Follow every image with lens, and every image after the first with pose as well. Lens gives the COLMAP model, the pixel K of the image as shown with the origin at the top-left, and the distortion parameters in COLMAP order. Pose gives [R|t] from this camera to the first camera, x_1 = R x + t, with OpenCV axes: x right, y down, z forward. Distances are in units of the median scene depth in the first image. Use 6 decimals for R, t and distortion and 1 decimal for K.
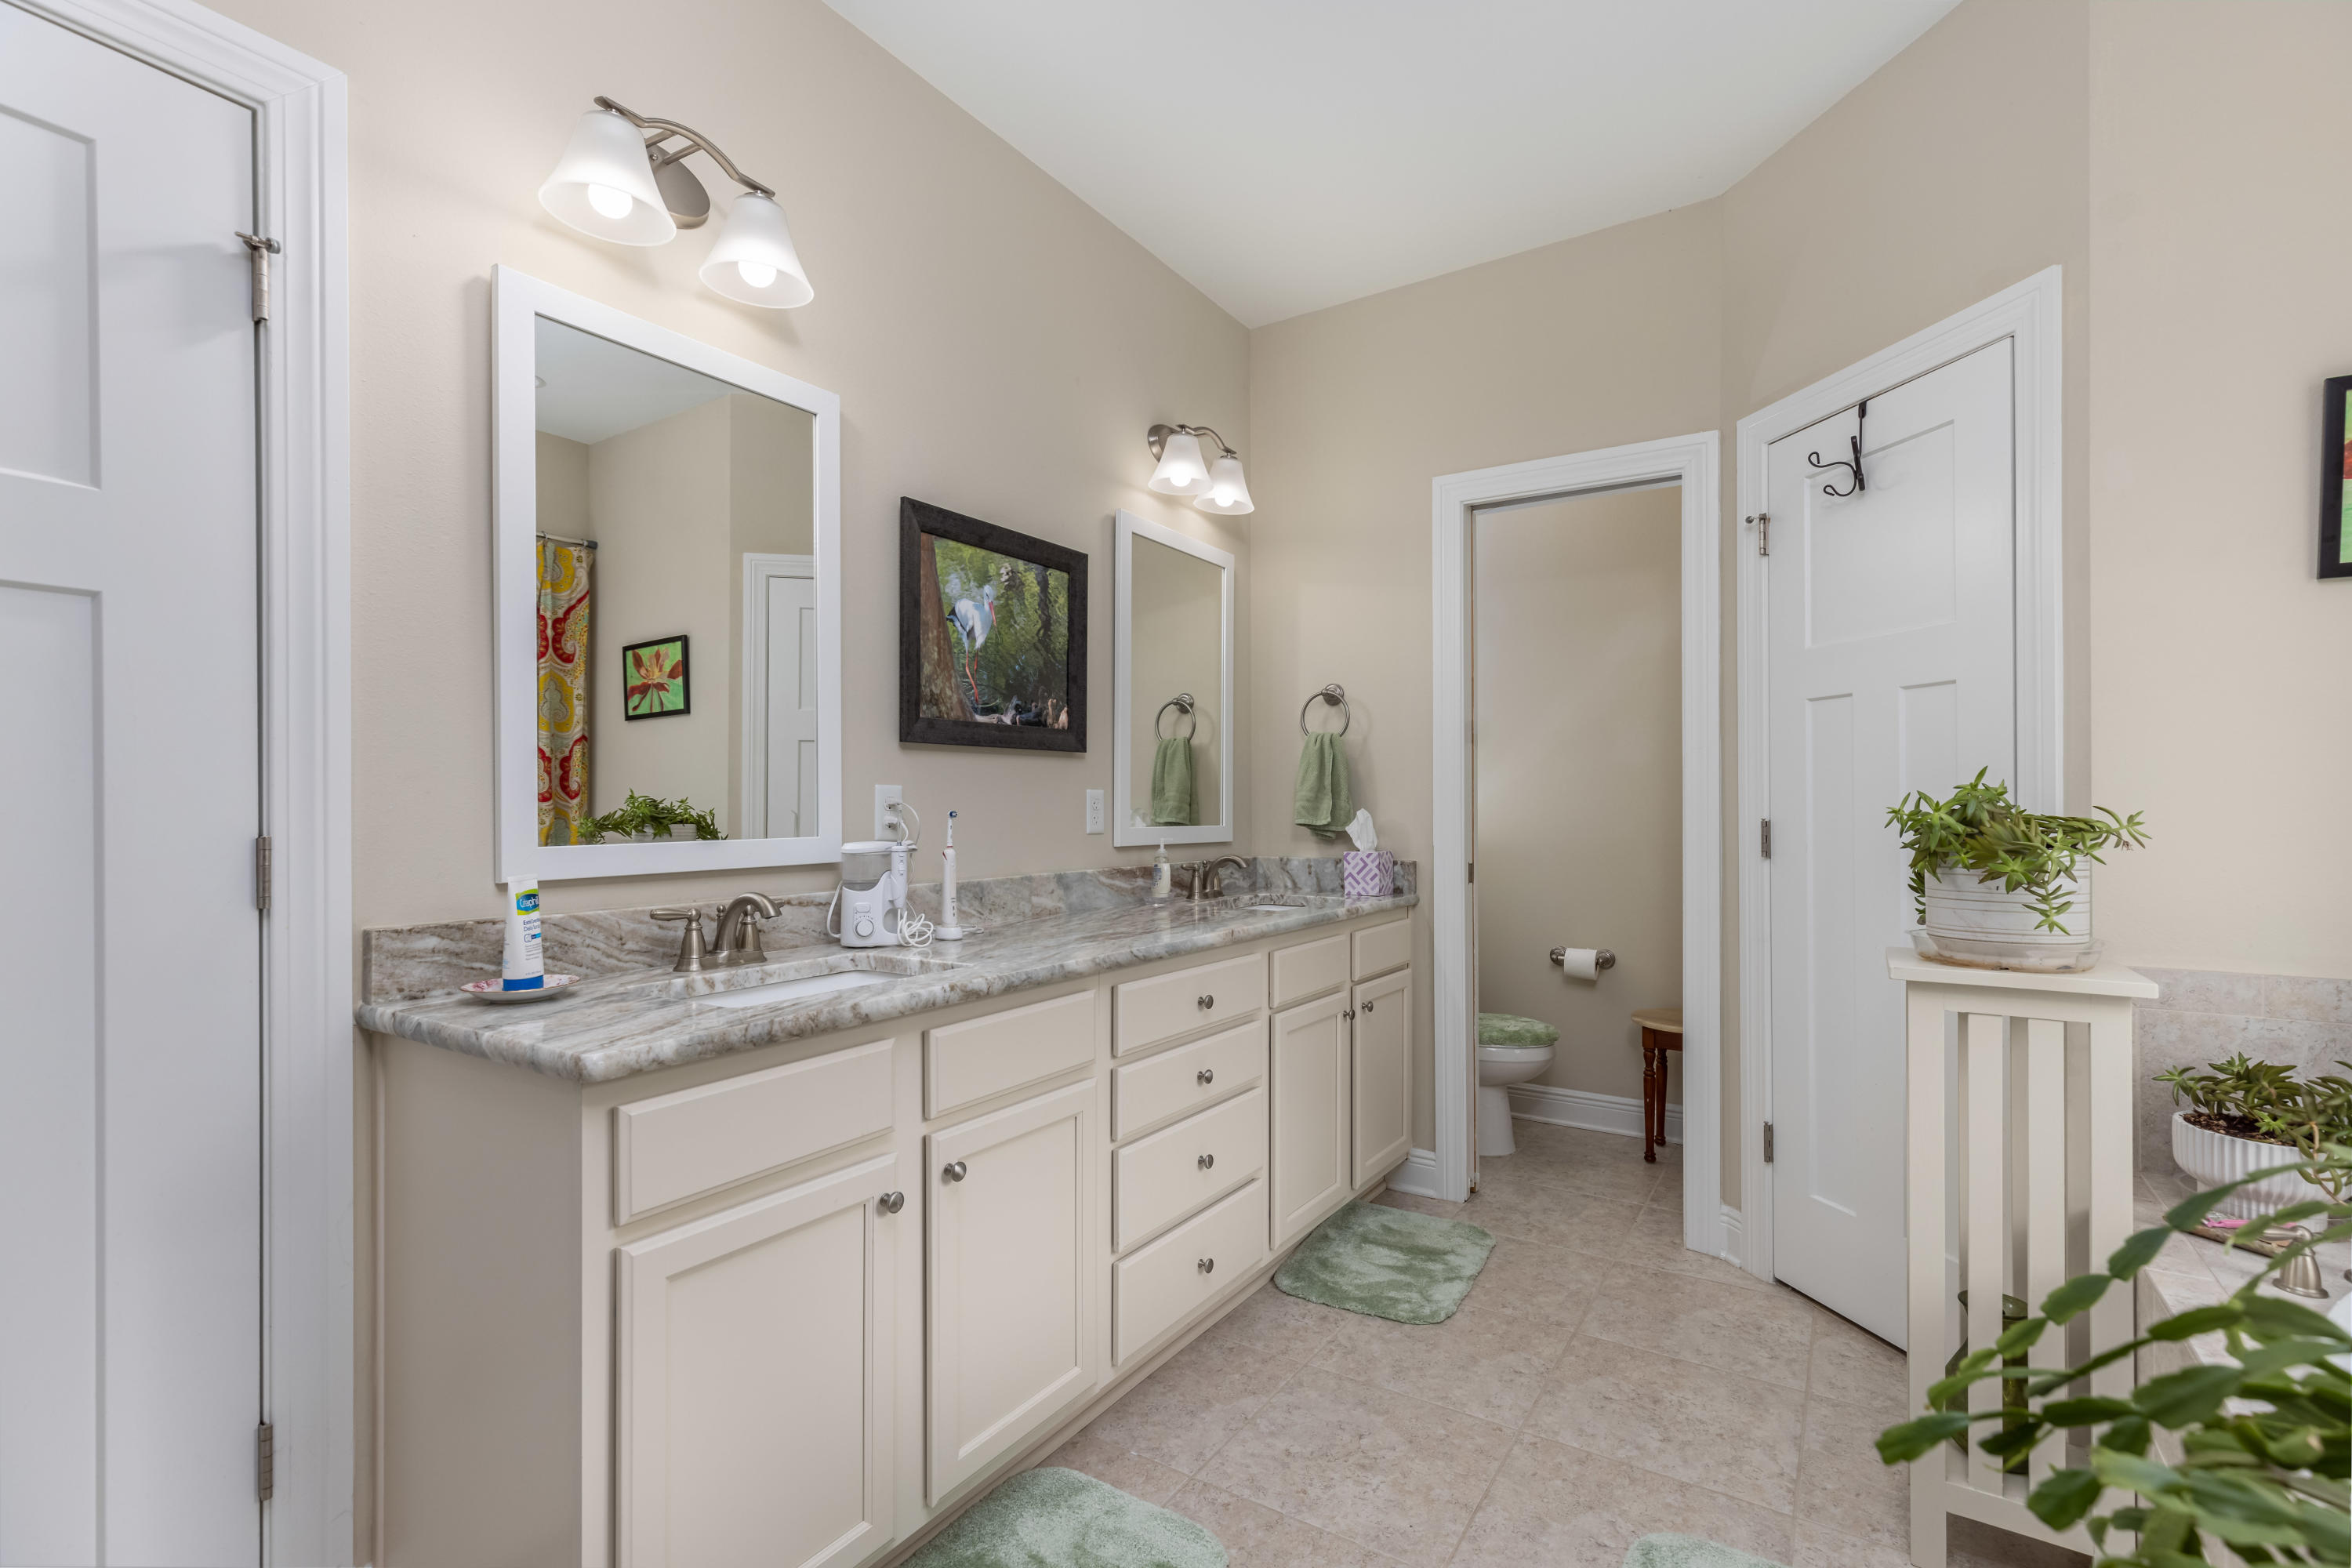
lens RADIAL K [[1054.7, 0, 1185.7], [0, 1054.7, 788.5], [0, 0, 1]] dist [0.014837, -0.000479]
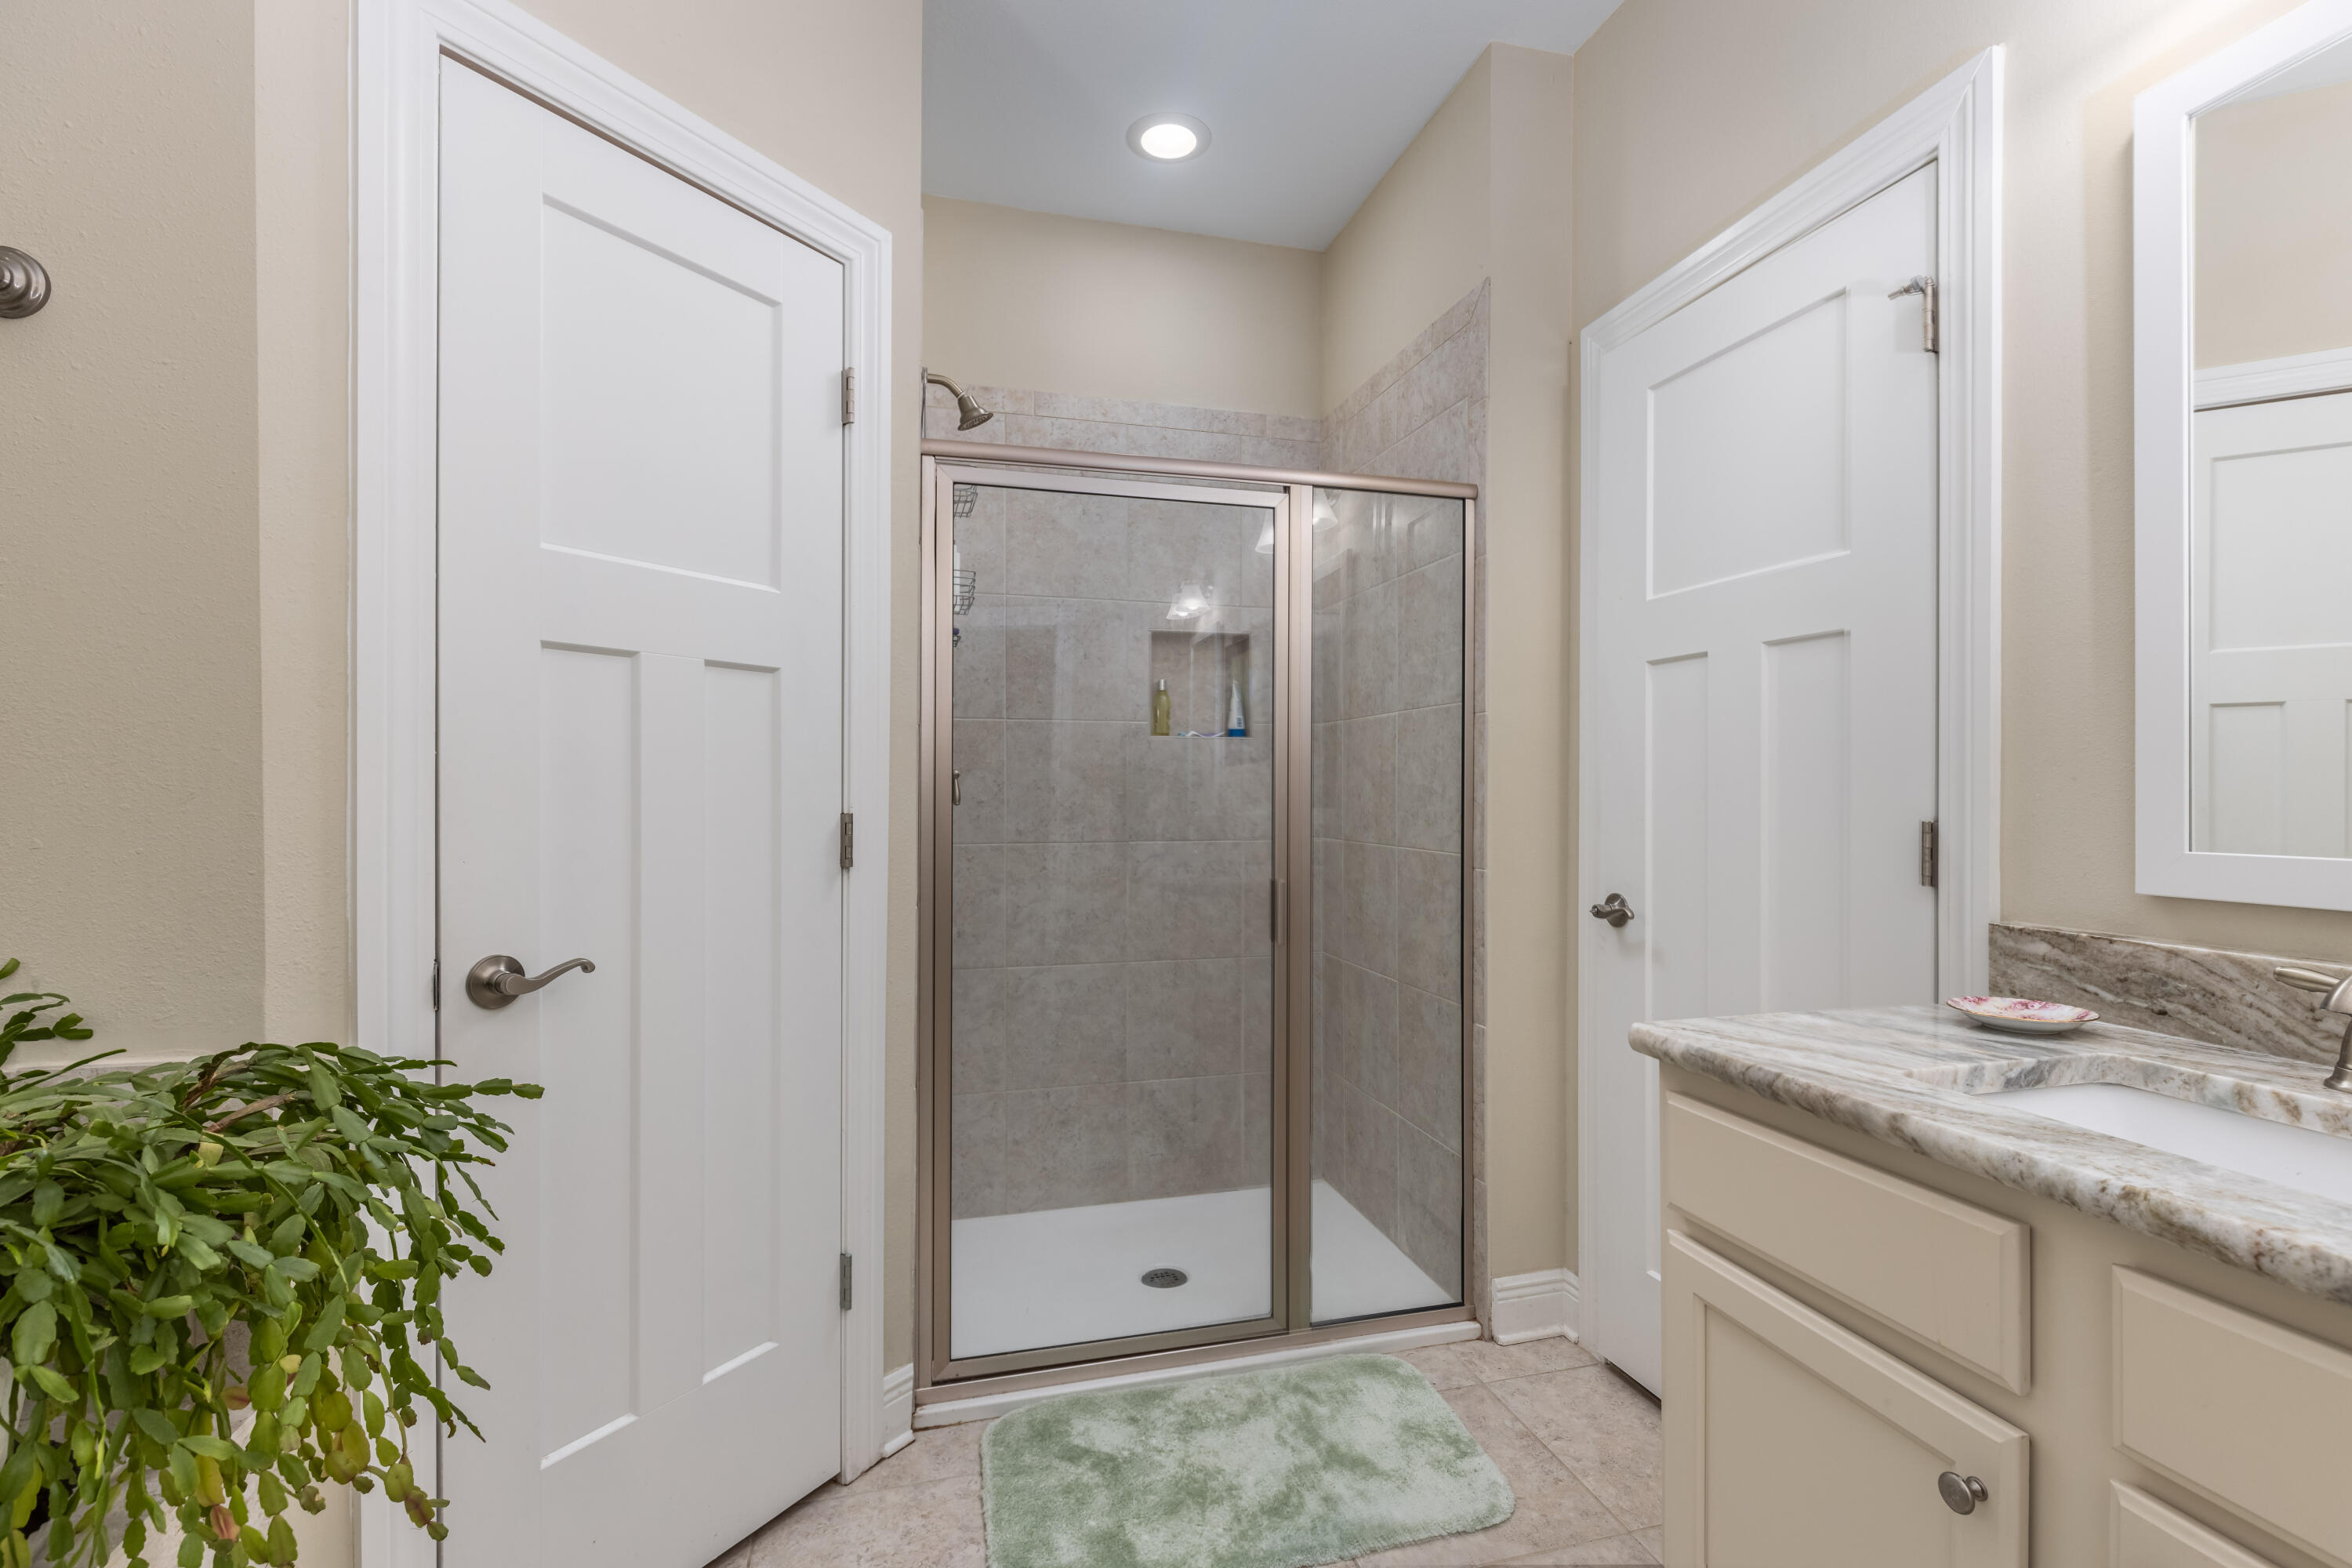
lens RADIAL K [[1054.7, 0, 1185.7], [0, 1054.7, 788.5], [0, 0, 1]] dist [0.014837, -0.000479]
pose [[-0.657442, 0.003165, -0.753499, 0.408616], [0.016482, 0.999812, -0.010182, 0.009438], [0.753325, -0.019113, -0.657370, 1.019329]]
